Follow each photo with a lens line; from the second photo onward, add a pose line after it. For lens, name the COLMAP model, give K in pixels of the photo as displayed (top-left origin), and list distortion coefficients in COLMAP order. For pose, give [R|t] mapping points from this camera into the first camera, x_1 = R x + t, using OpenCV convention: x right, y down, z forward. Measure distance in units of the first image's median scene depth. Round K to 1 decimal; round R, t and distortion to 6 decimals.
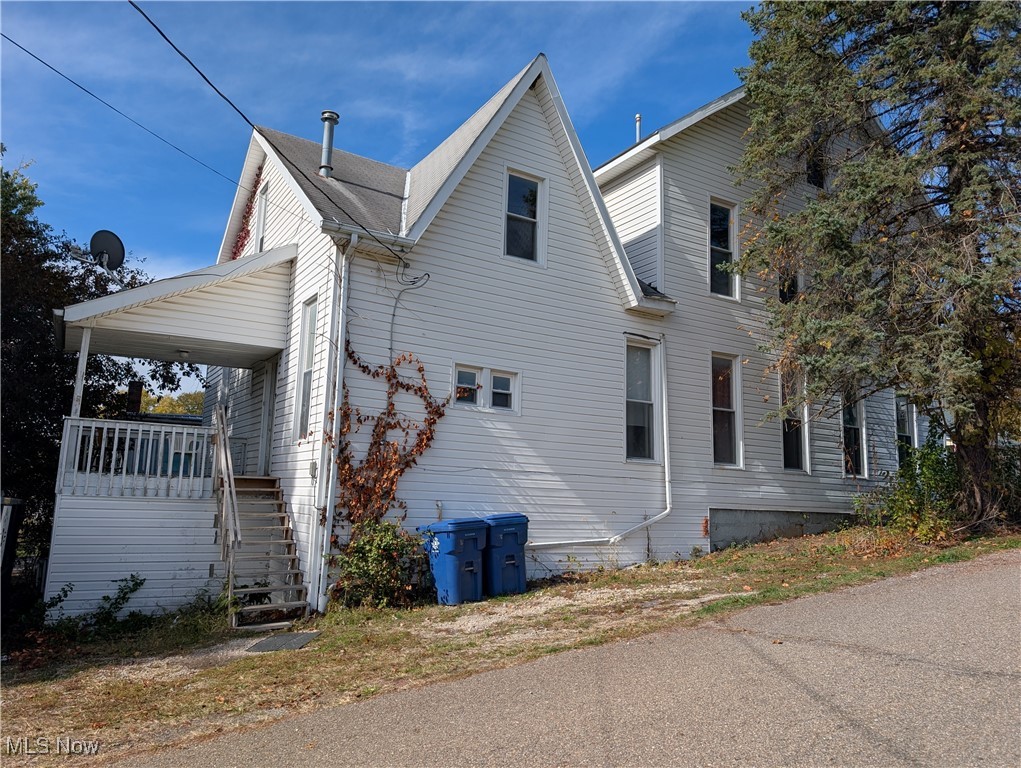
lens RADIAL K [[728.8, 0, 510.1], [0, 728.8, 390.7], [0, 0, 1]] dist [0.002060, -0.005114]
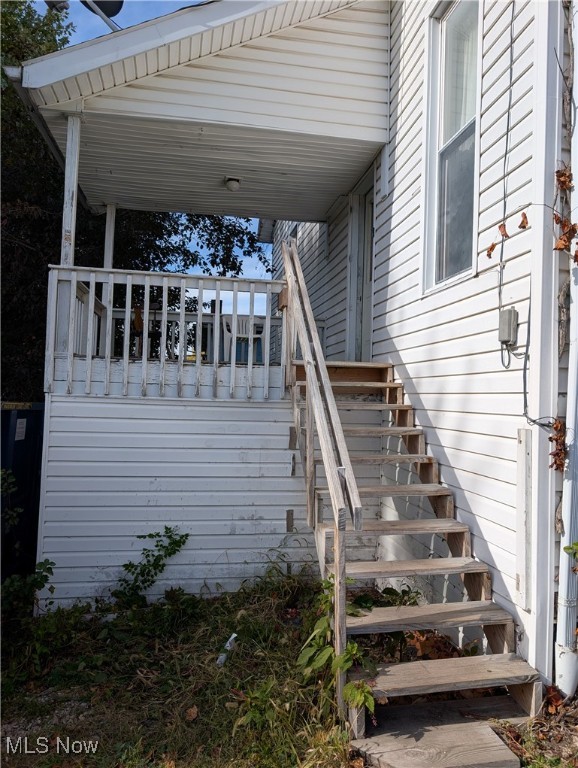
lens RADIAL K [[548.2, 0, 289.6], [0, 548.2, 383.6], [0, 0, 1]] dist [0.002060, -0.005114]
pose [[0.930470, -0.013596, -0.366115, -0.250185], [0.052683, 0.993891, 0.096984, 0.094131], [0.362559, -0.109529, 0.925502, 0.611609]]
